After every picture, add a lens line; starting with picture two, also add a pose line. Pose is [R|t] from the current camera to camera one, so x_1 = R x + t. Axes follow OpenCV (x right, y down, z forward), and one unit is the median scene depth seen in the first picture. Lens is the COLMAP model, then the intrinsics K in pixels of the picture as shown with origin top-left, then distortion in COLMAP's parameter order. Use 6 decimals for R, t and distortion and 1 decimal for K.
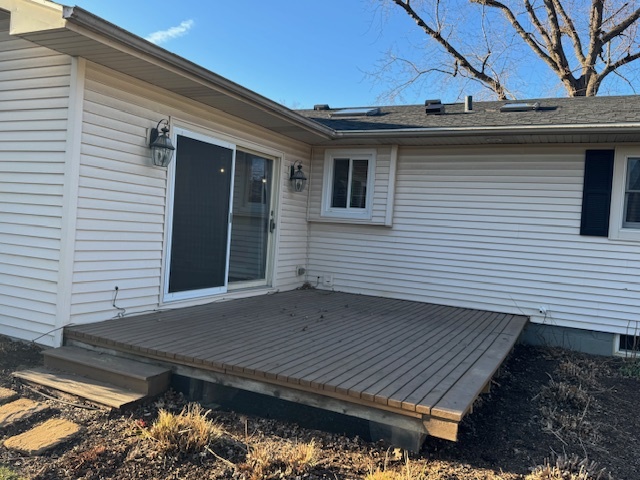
lens RADIAL K [[450.5, 0, 320.0], [0, 450.5, 240.0], [0, 0, 1]] dist [0.108295, -0.132647]
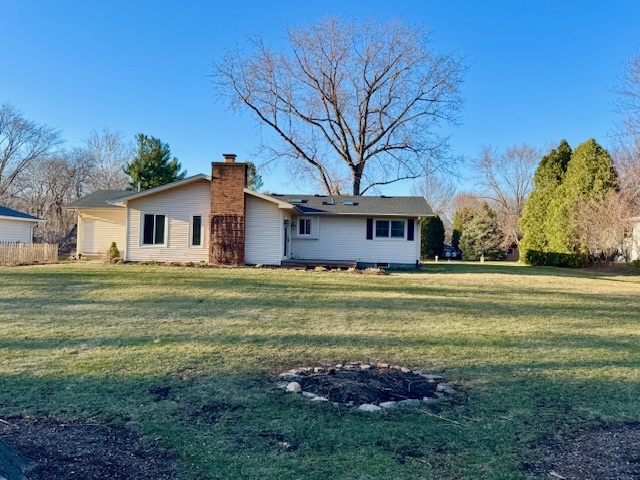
lens RADIAL K [[450.5, 0, 320.0], [0, 450.5, 240.0], [0, 0, 1]] dist [0.108295, -0.132647]
pose [[0.903551, -0.043658, 0.426251, -0.462489], [0.061816, 0.997671, -0.028850, 0.026572], [-0.423998, 0.052416, 0.904145, -0.745242]]
